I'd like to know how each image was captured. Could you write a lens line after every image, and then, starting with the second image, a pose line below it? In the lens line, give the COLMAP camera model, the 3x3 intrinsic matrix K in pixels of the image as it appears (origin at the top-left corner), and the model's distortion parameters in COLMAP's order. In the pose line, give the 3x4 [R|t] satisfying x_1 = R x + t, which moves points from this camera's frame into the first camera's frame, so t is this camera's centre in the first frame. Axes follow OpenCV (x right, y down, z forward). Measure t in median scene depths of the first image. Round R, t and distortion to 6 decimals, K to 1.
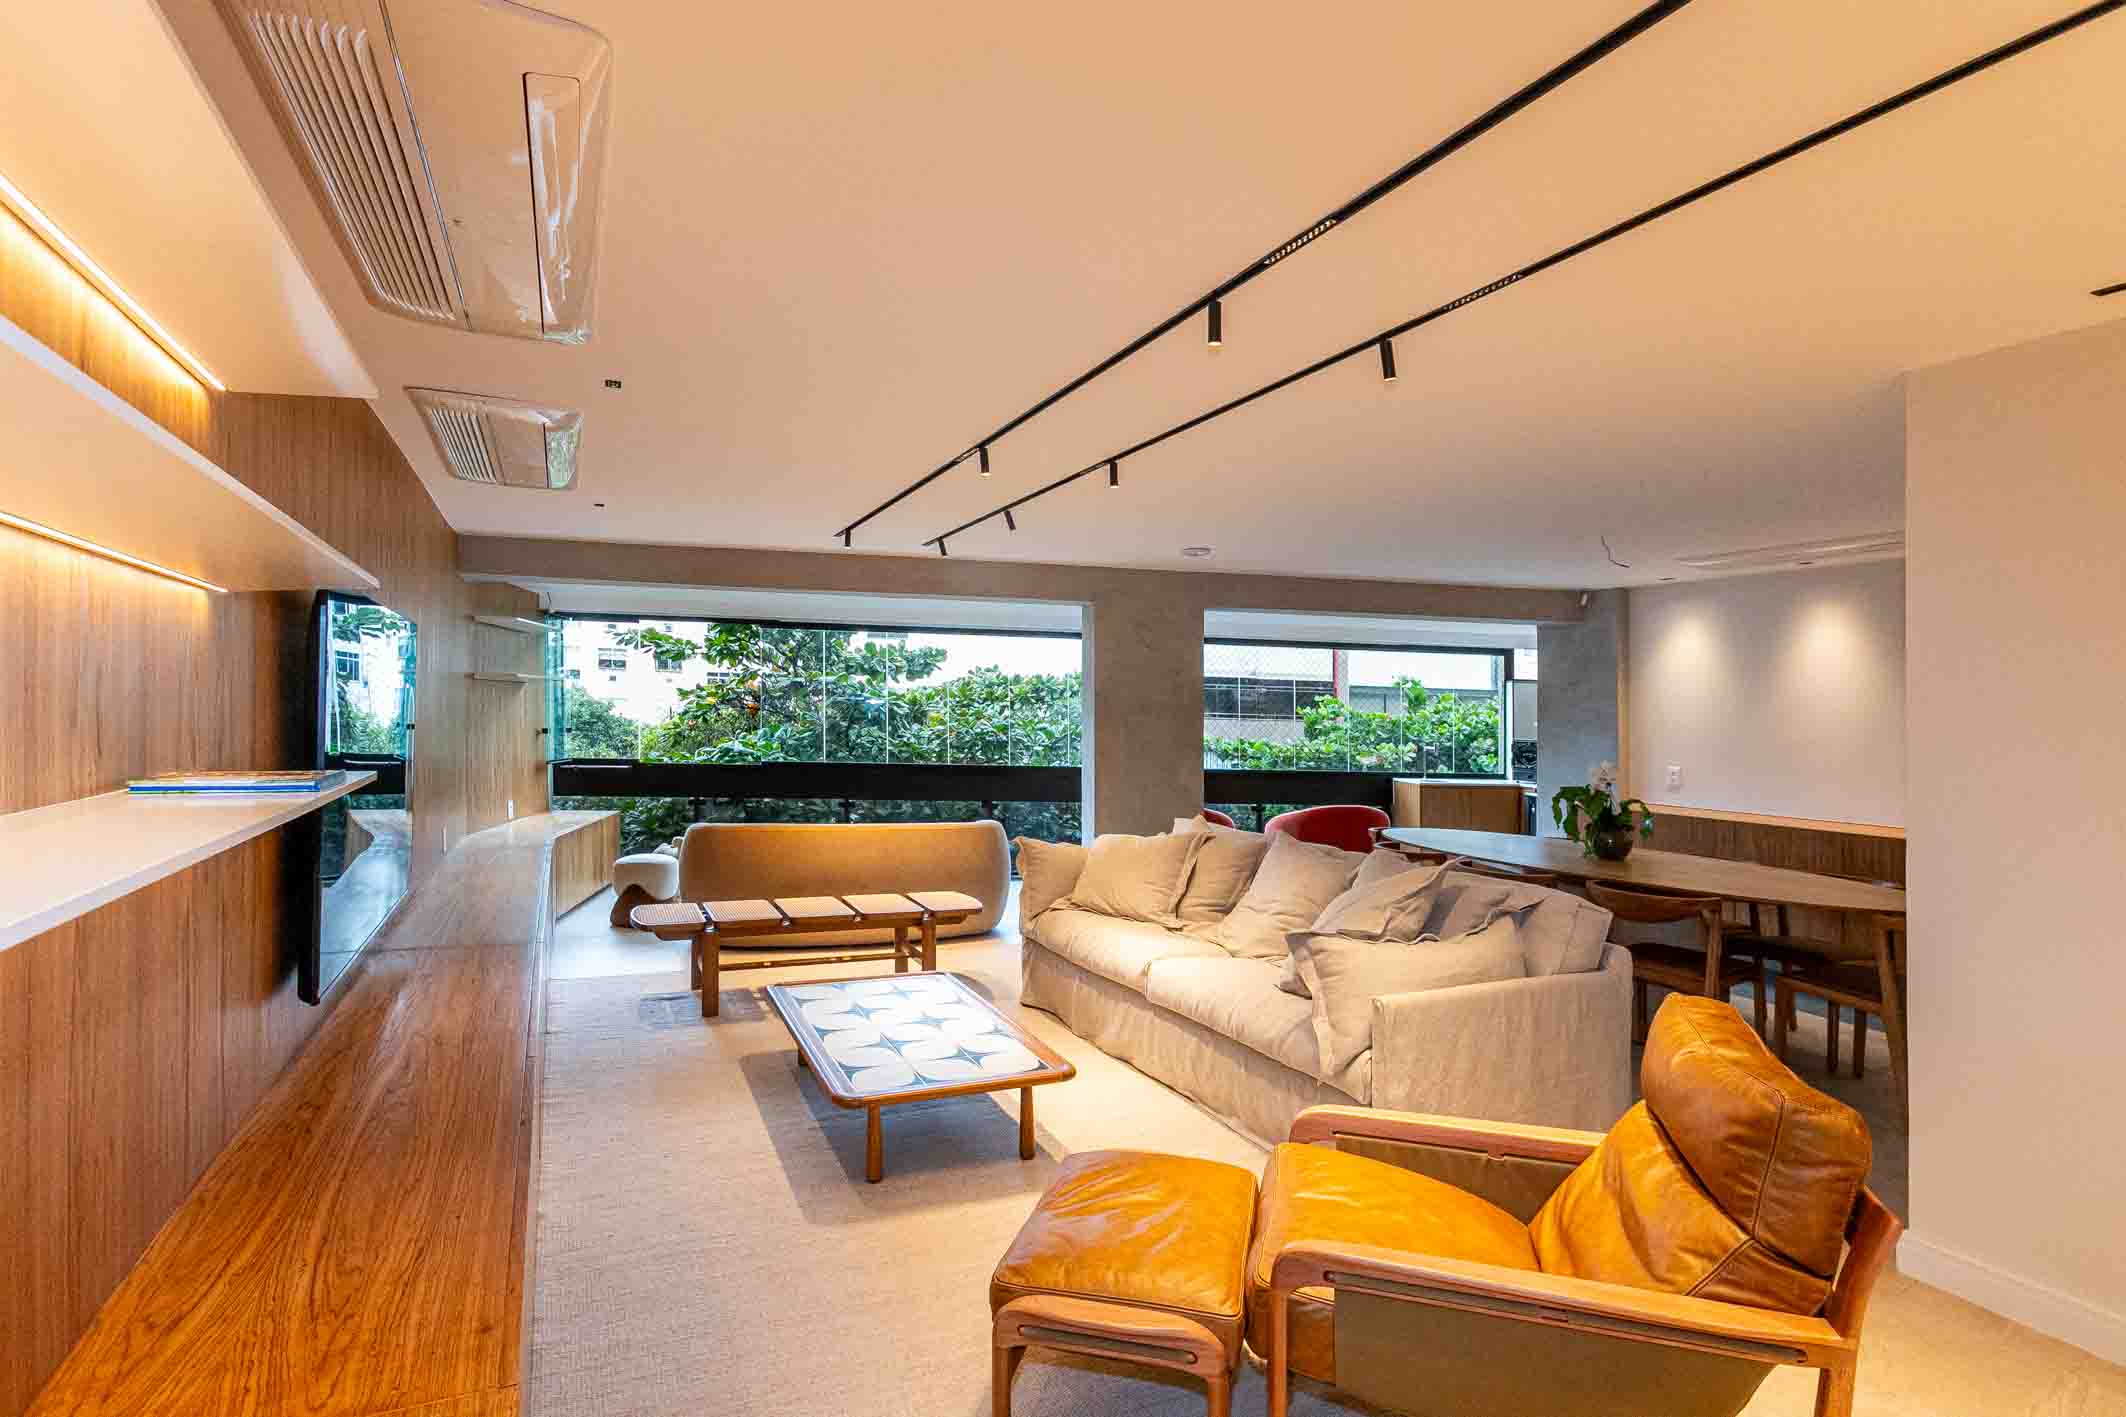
lens RADIAL K [[1067.9, 0, 1053.4], [0, 1067.9, 763.5], [0, 0, 1]] dist [-0.034585, -0.000369]
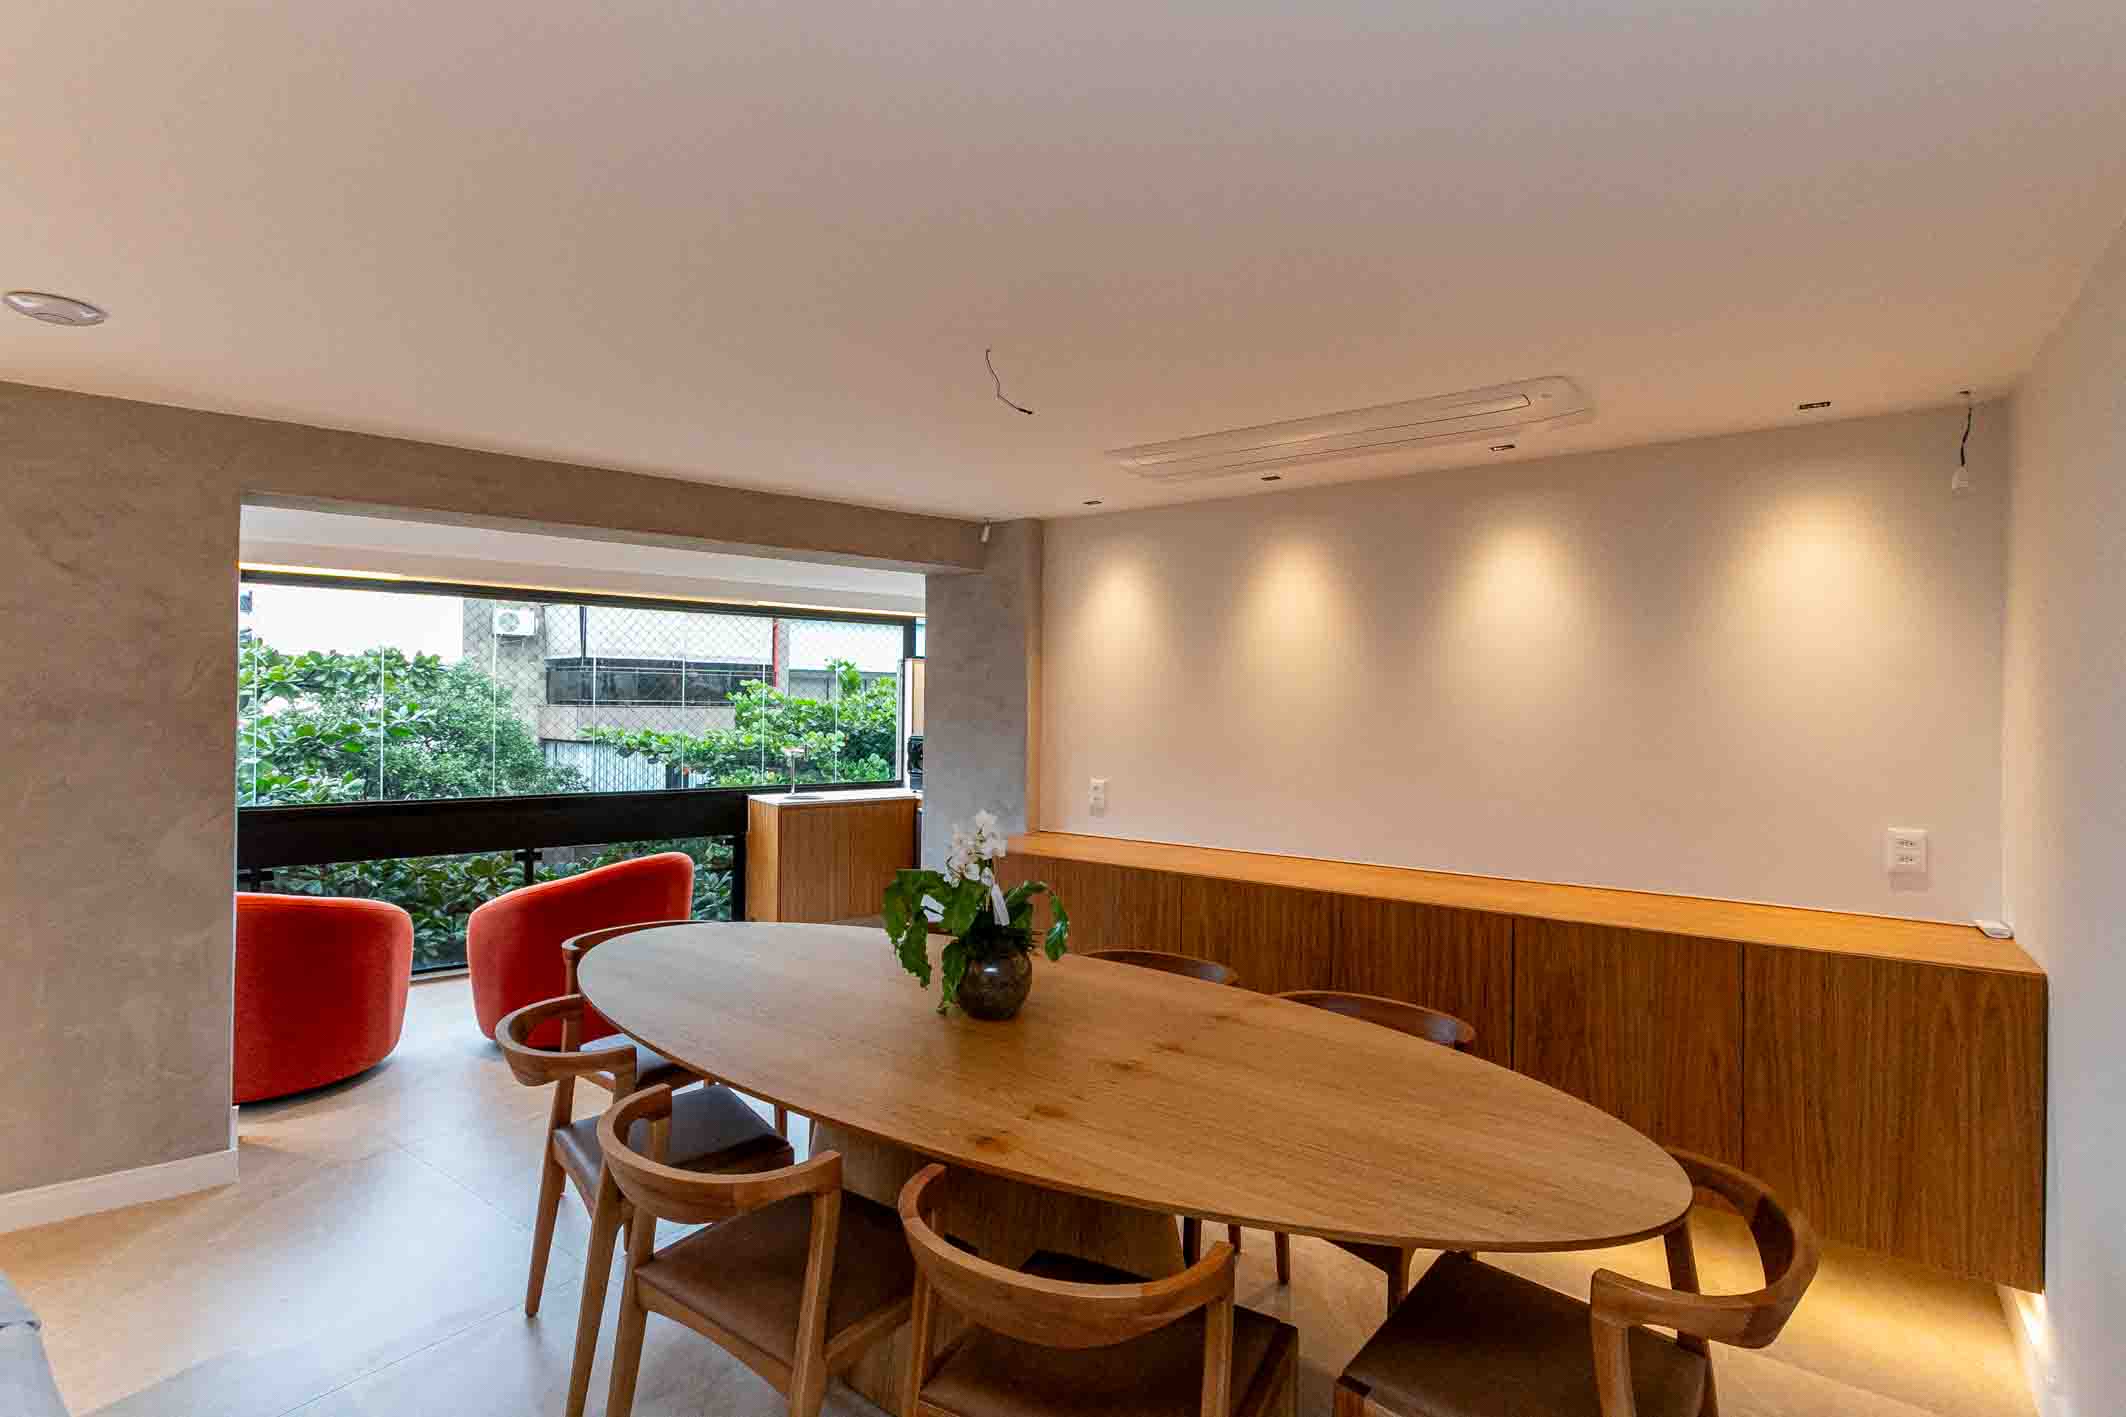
lens RADIAL K [[1008.8, 0, 1057.2], [0, 1008.8, 710.7], [0, 0, 1]] dist [-0.000162, 0.003797]
pose [[0.879441, -0.015452, 0.475758, 0.113676], [0.031426, 0.999177, -0.025638, -0.011814], [-0.474970, 0.037498, 0.879203, 0.193711]]
